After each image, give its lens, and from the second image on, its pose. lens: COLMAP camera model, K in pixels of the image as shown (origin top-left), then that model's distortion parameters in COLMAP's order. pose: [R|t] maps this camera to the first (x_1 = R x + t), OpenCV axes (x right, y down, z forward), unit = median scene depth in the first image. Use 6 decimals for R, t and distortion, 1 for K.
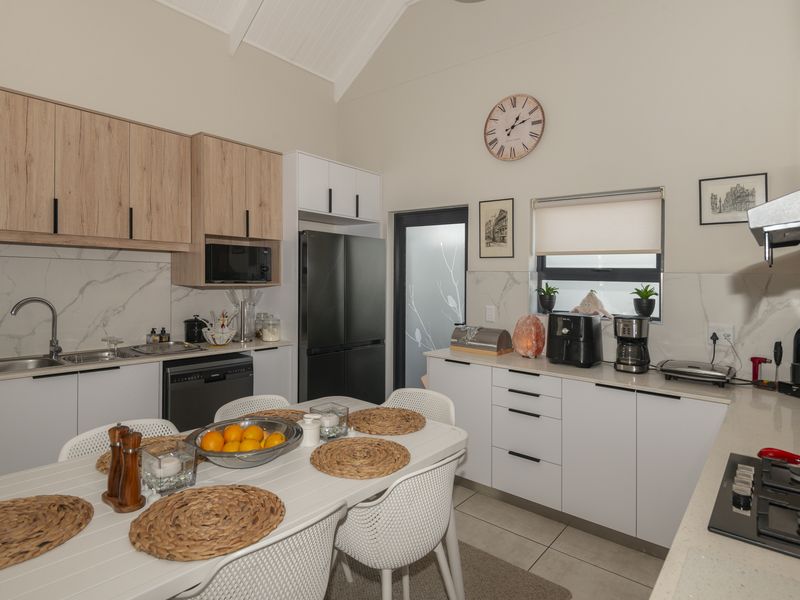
lens RADIAL K [[457.1, 0, 397.0], [0, 457.1, 276.2], [0, 0, 1]] dist [-0.002667, -0.000878]
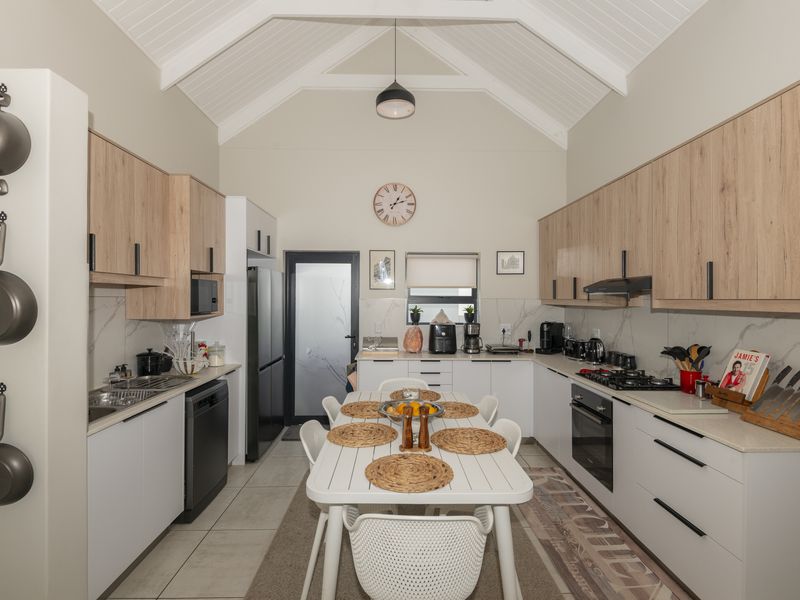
lens RADIAL K [[407.3, 0, 397.1], [0, 407.3, 296.3], [0, 0, 1]] dist [-0.011877, -0.002069]
pose [[0.754794, -0.016661, 0.655751, -0.725126], [0.009093, 0.999847, 0.014937, -0.043329], [-0.655899, -0.005312, 0.754830, -0.035822]]
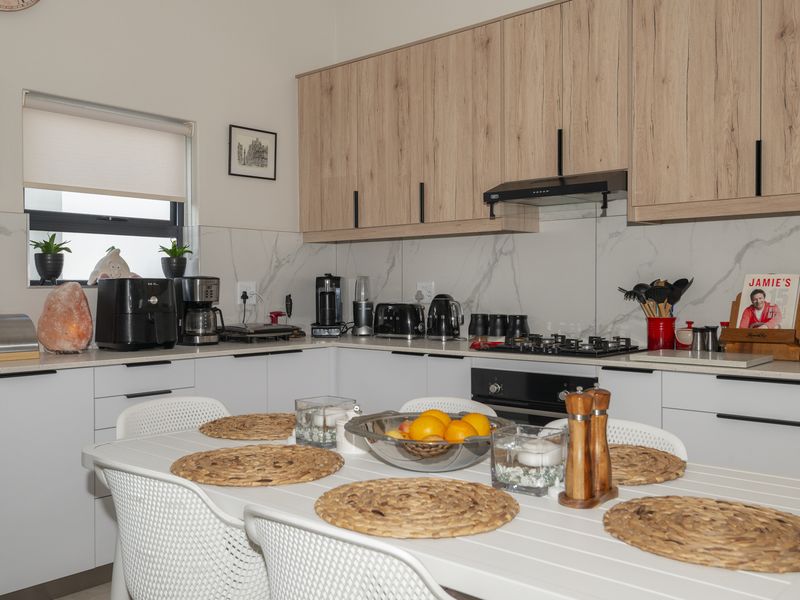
lens RADIAL K [[759.8, 0, 403.9], [0, 759.8, 298.4], [0, 0, 1]] dist [0.014086, 0.000000]
pose [[0.017625, -0.036924, 0.999163, -0.764527], [-0.001386, 0.999316, 0.036954, 0.069281], [-0.999844, -0.002037, 0.017562, 0.560422]]
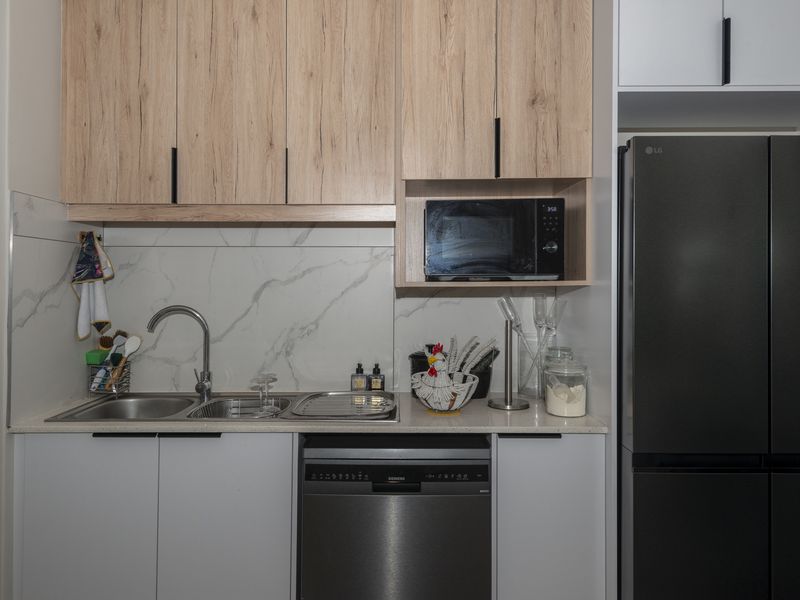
lens RADIAL K [[595.9, 0, 410.1], [0, 595.9, 288.8], [0, 0, 1]] dist [0.033369, 0.001573]
pose [[0.636504, -0.011881, -0.771182, 0.079166], [0.015533, 0.999876, -0.002584, 0.026914], [0.771117, -0.010334, 0.636610, 0.638540]]
